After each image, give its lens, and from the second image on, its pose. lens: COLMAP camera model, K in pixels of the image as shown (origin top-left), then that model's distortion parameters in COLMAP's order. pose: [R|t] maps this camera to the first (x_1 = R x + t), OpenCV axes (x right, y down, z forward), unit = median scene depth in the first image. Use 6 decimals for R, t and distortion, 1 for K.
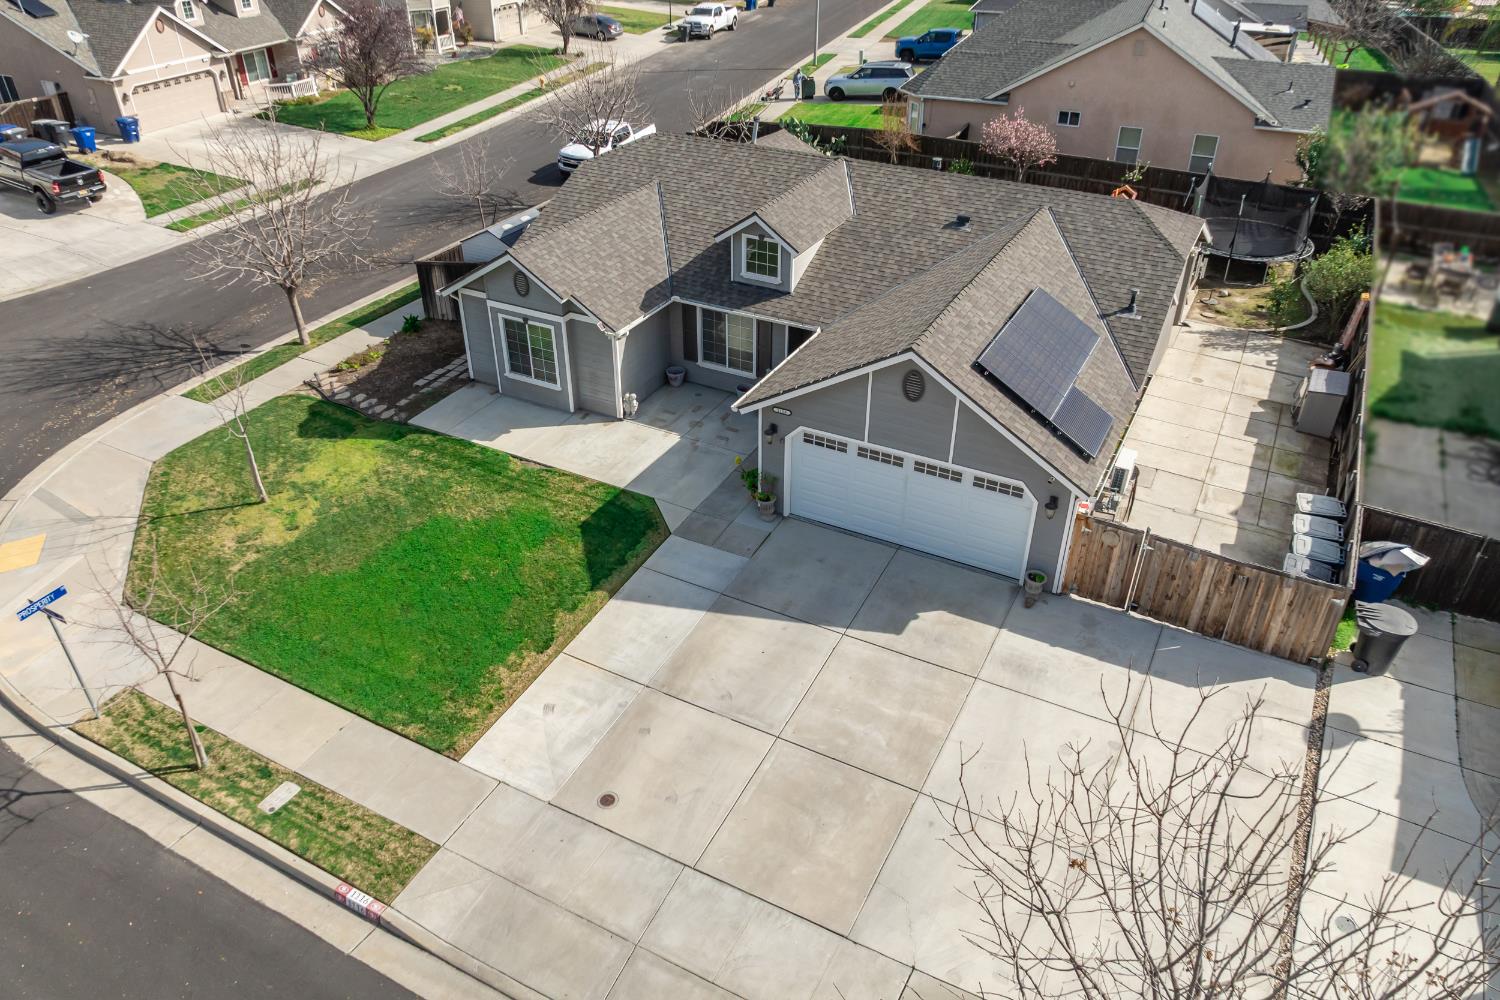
lens RADIAL K [[1059.6, 0, 751.2], [0, 1059.6, 499.7], [0, 0, 1]] dist [-0.037396, 0.002857]
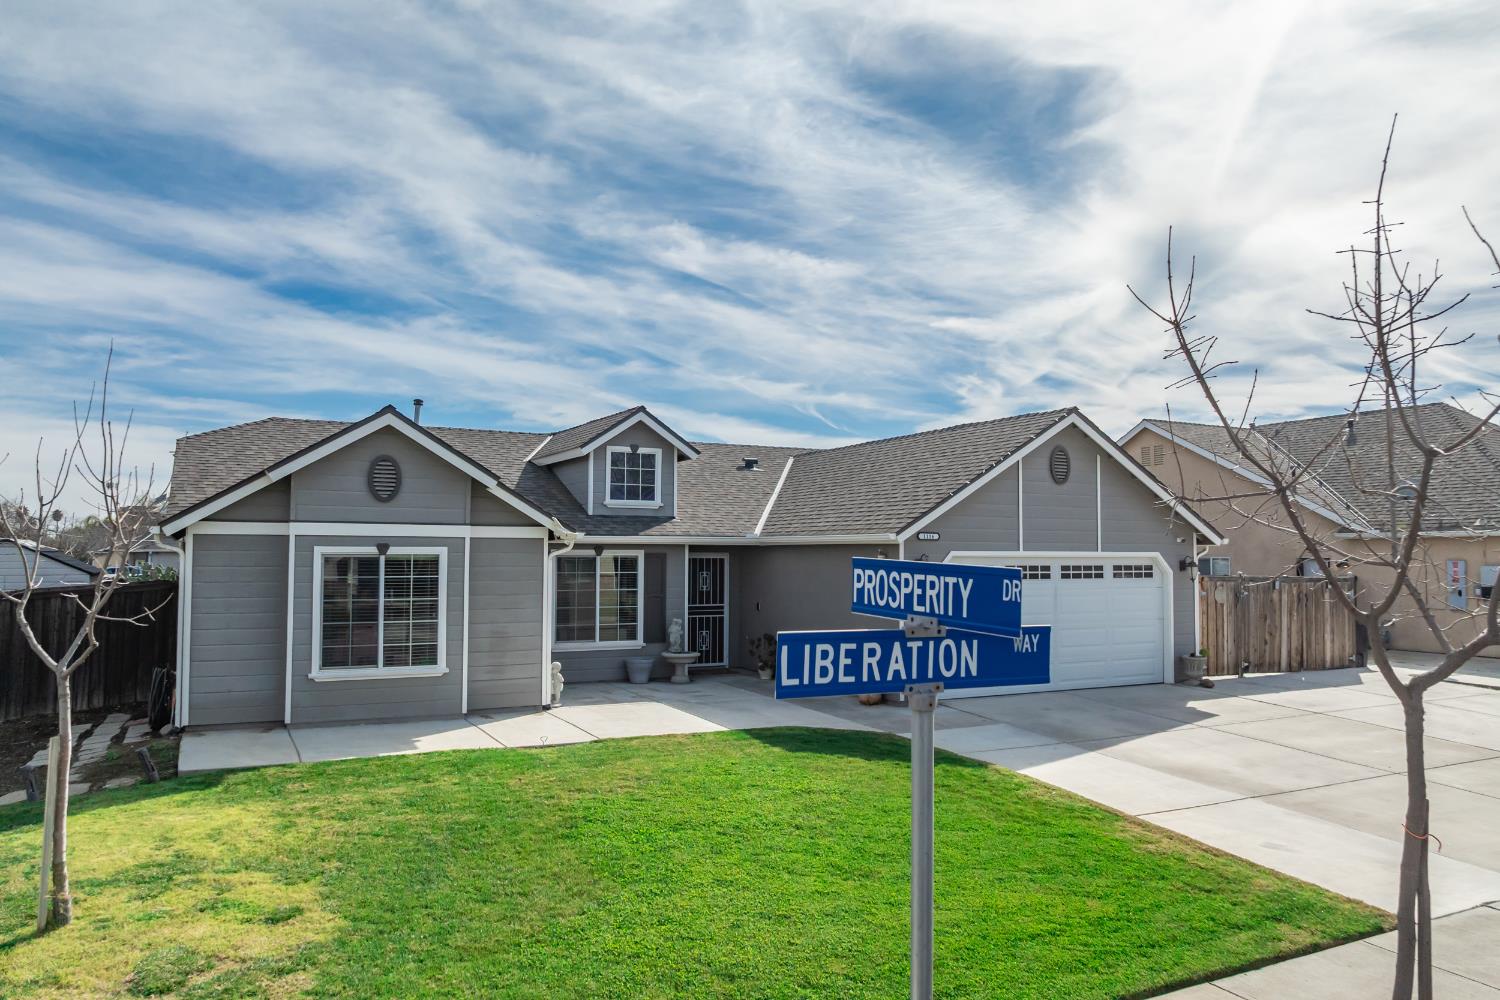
lens RADIAL K [[1061.3, 0, 752.2], [0, 1061.3, 494.6], [0, 0, 1]] dist [-0.037950, -0.001589]
pose [[0.570783, 0.049182, 0.819627, -0.575444], [0.448739, 0.817265, -0.361539, 0.094642], [-0.687634, 0.574159, 0.444411, 0.634314]]
